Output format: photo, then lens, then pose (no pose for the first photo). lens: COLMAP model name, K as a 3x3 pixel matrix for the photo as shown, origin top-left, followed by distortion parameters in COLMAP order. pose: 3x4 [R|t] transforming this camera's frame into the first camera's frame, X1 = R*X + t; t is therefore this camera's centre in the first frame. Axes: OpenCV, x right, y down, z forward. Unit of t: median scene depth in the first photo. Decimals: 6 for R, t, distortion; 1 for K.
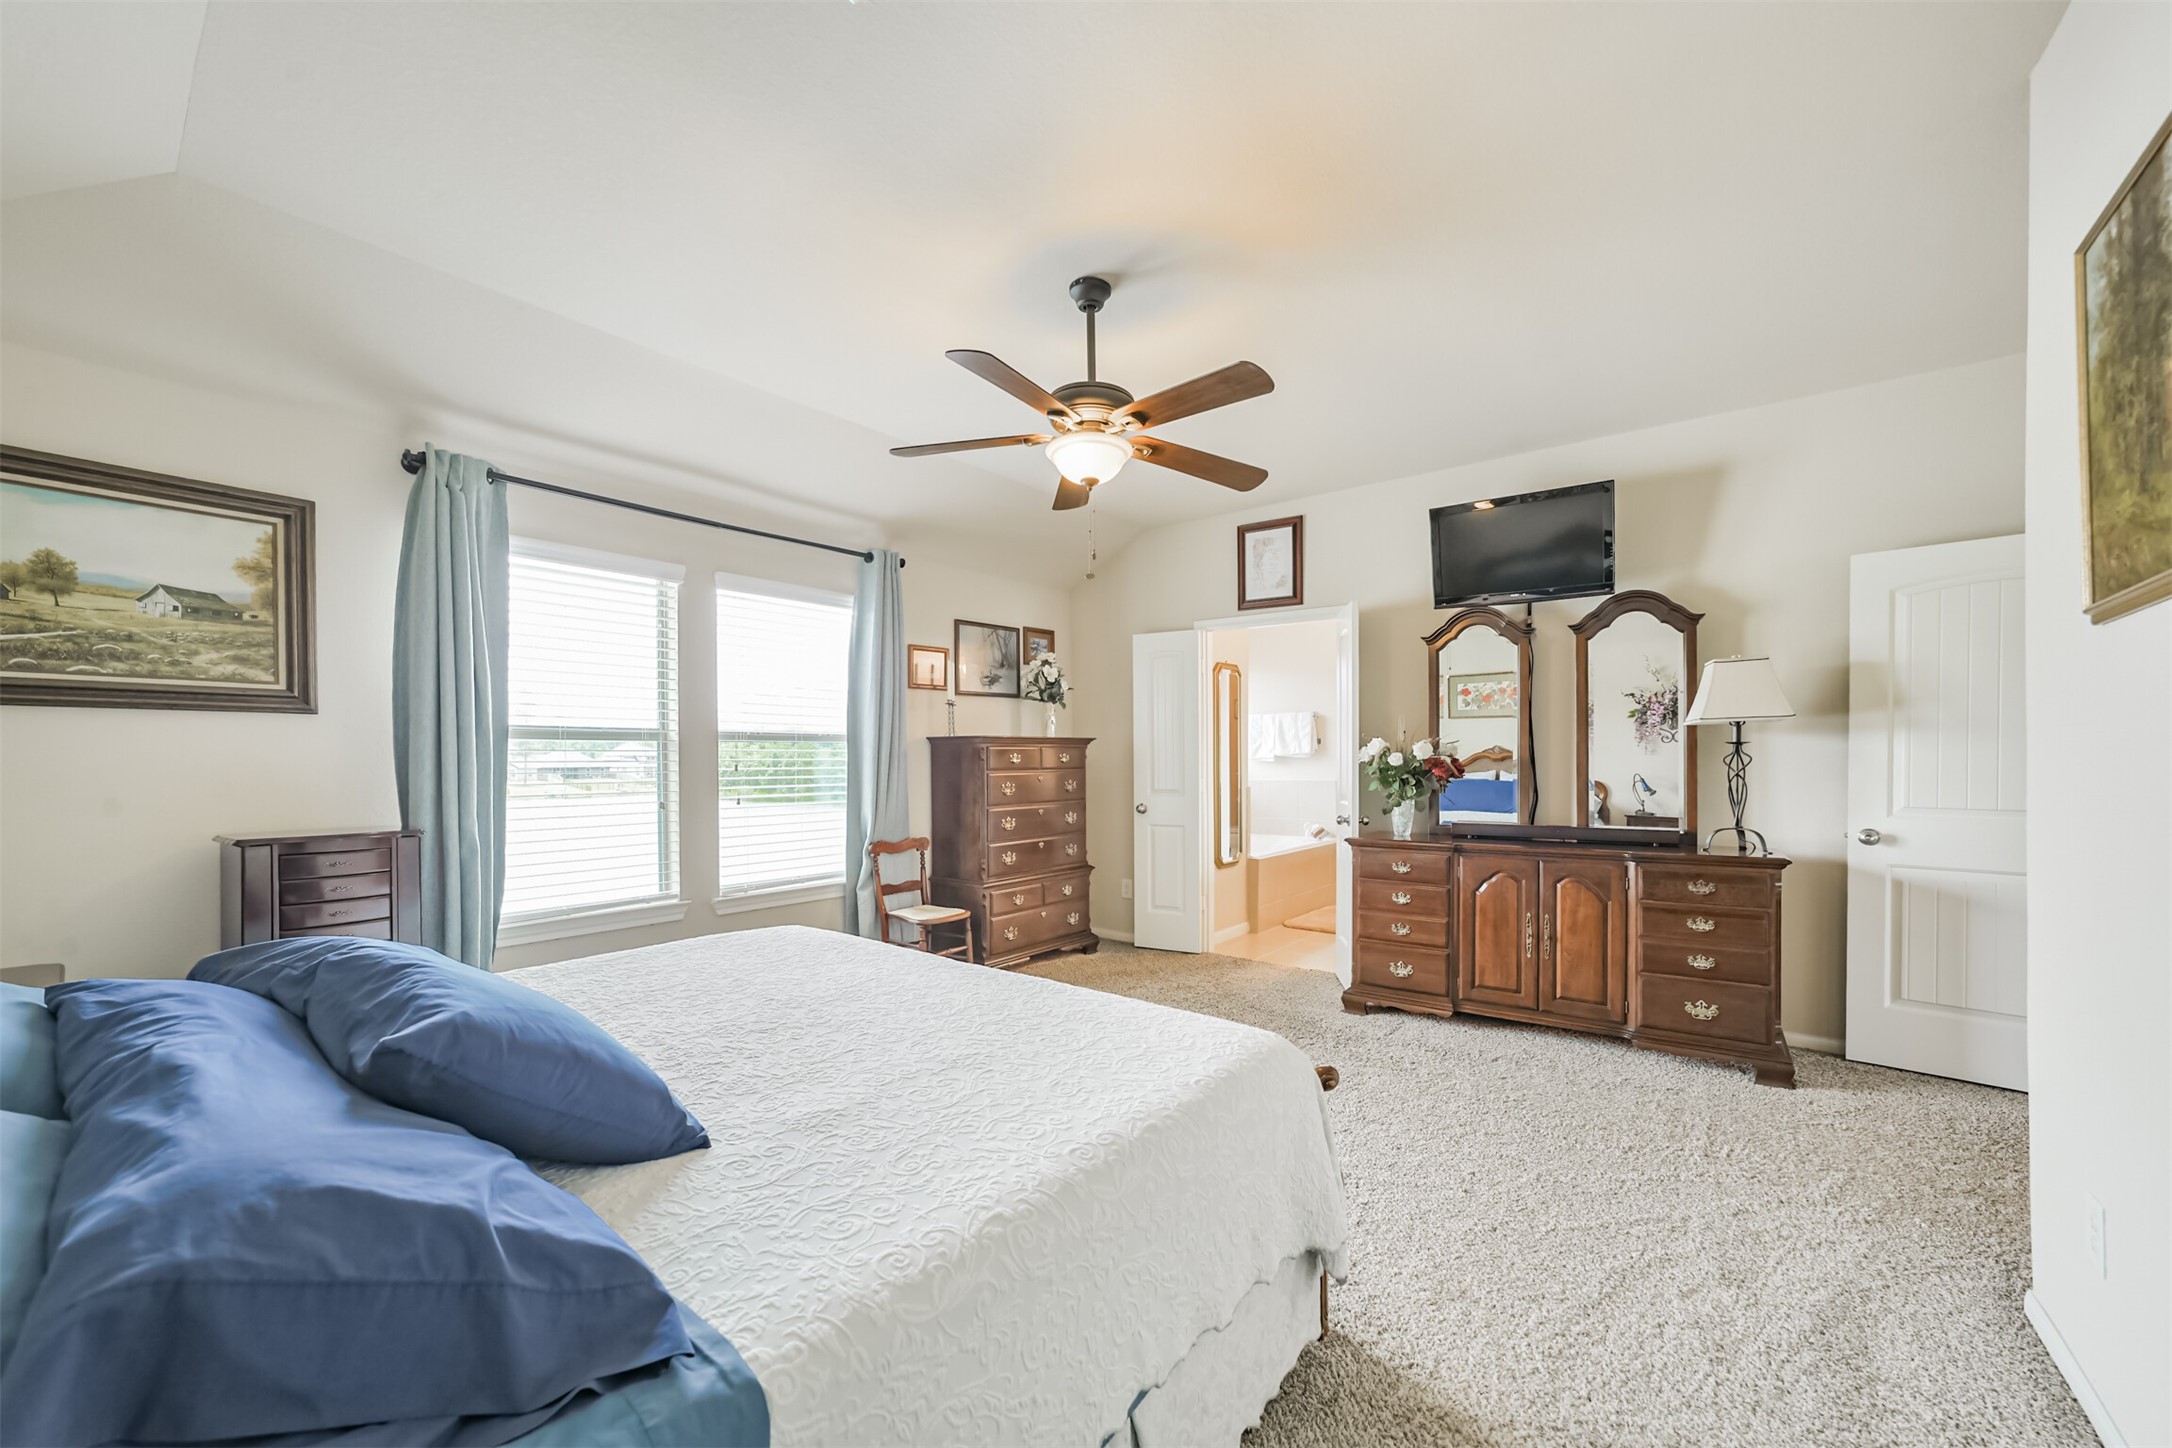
lens RADIAL K [[828.6, 0, 1088.4], [0, 828.6, 751.0], [0, 0, 1]] dist [-0.017846, 0.009511]
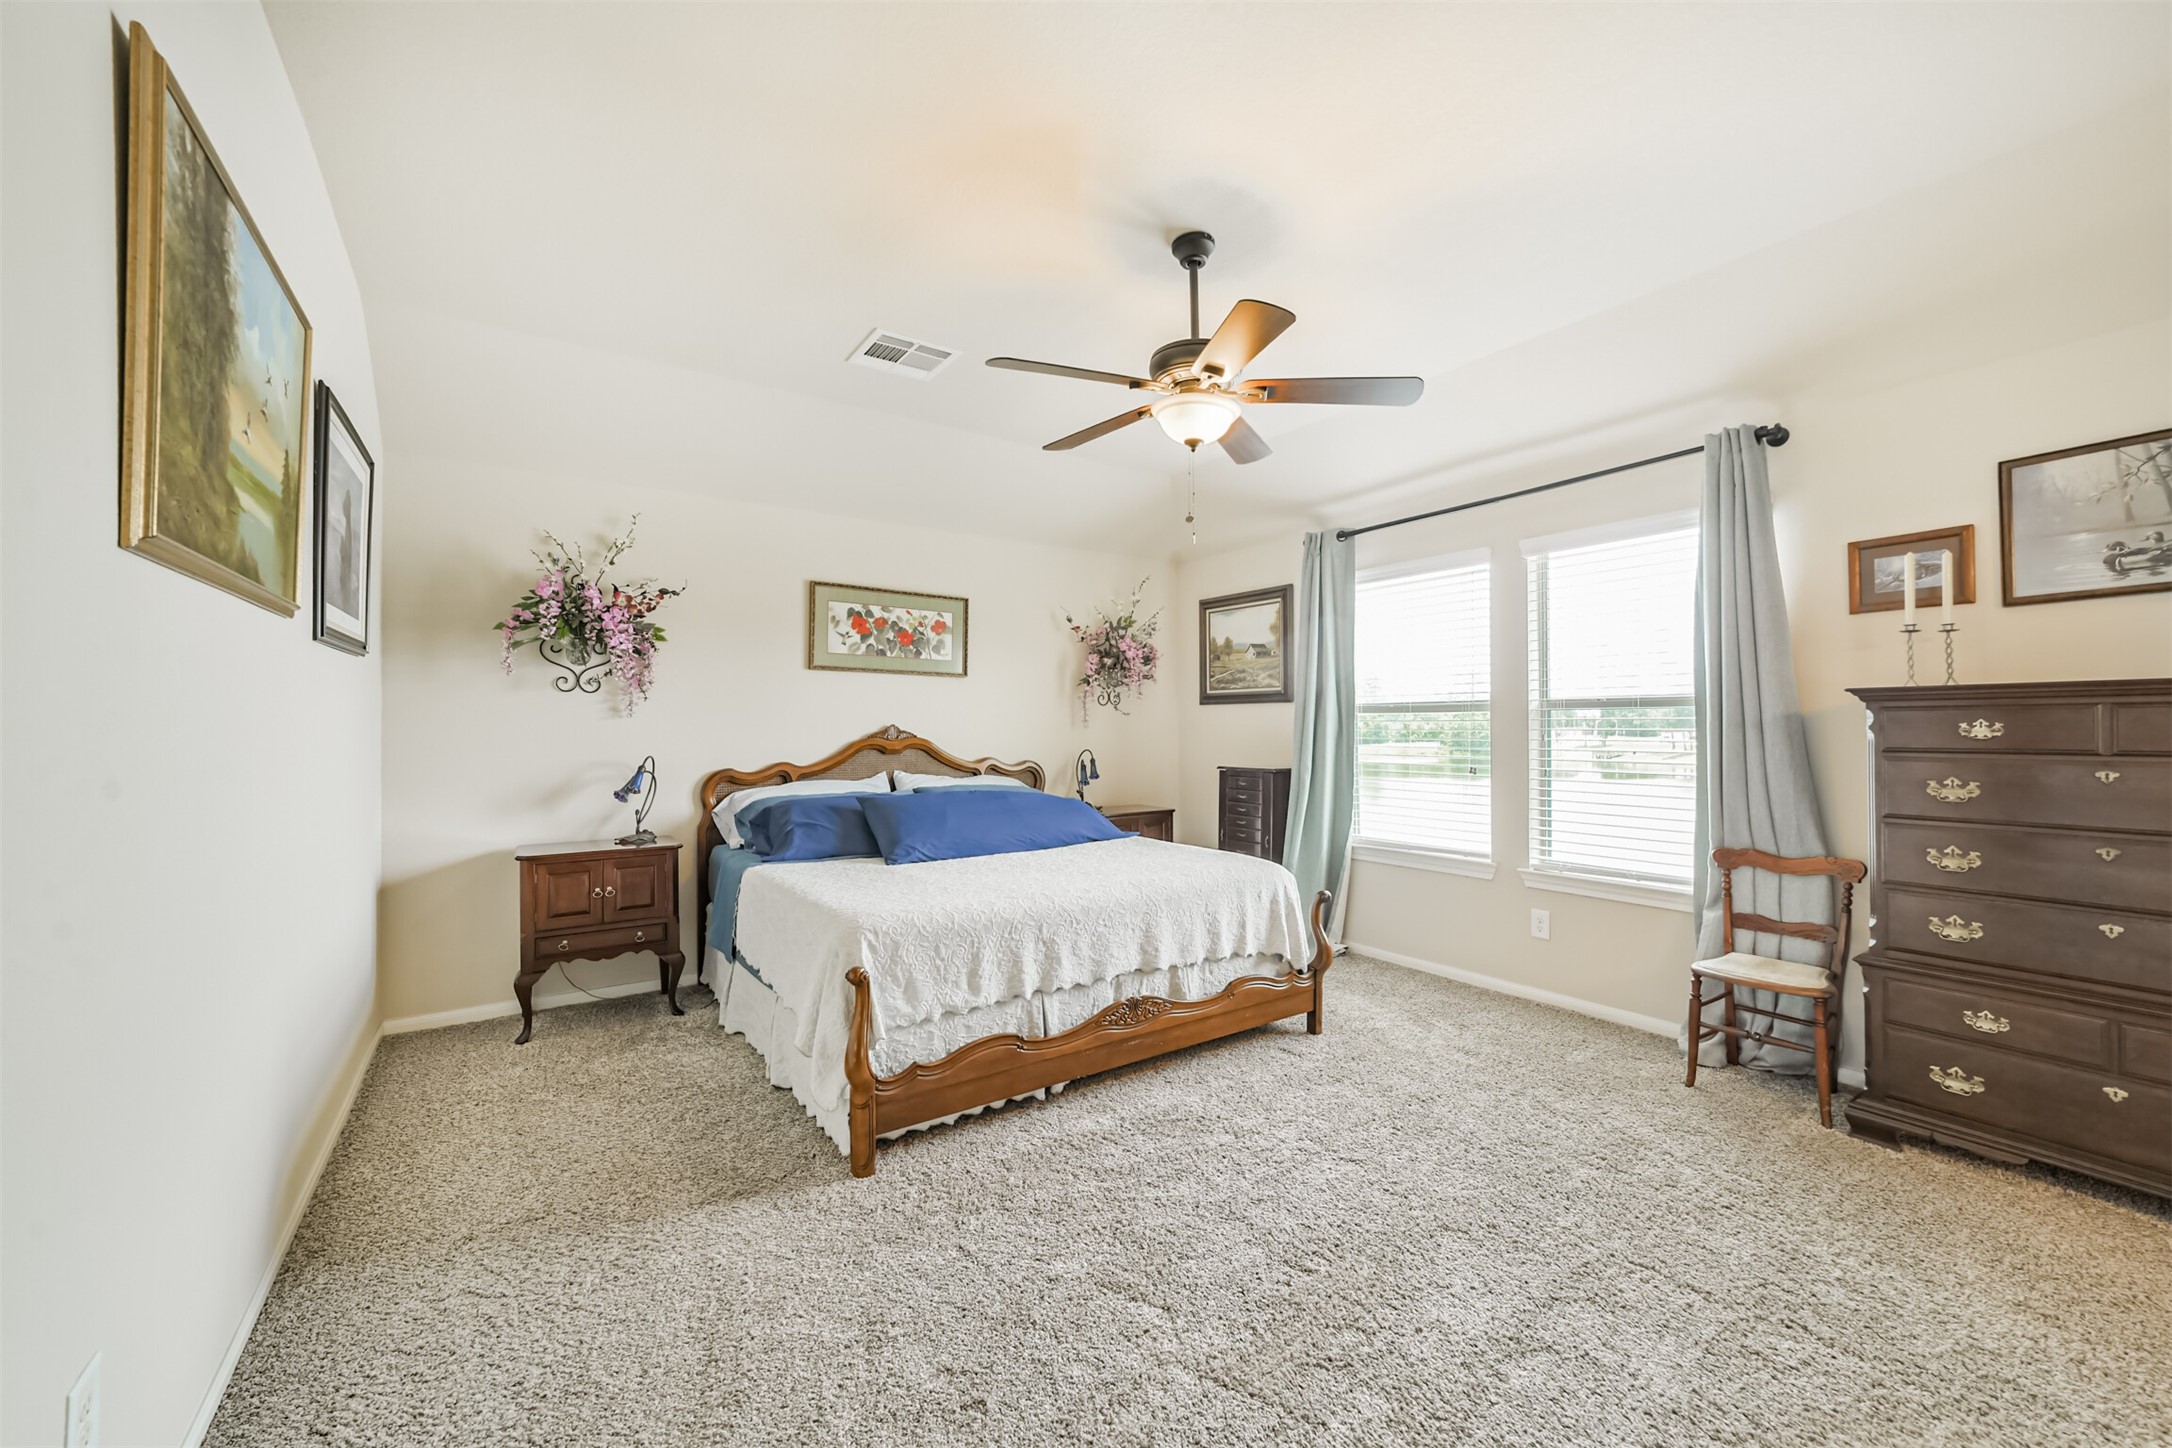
lens RADIAL K [[831.6, 0, 1088.6], [0, 831.6, 732.0], [0, 0, 1]] dist [-0.017948, 0.010250]
pose [[-0.290721, 0.008943, -0.956766, 0.661893], [0.007471, 0.999947, 0.007077, 0.003013], [0.956779, -0.005091, -0.290773, 0.791464]]
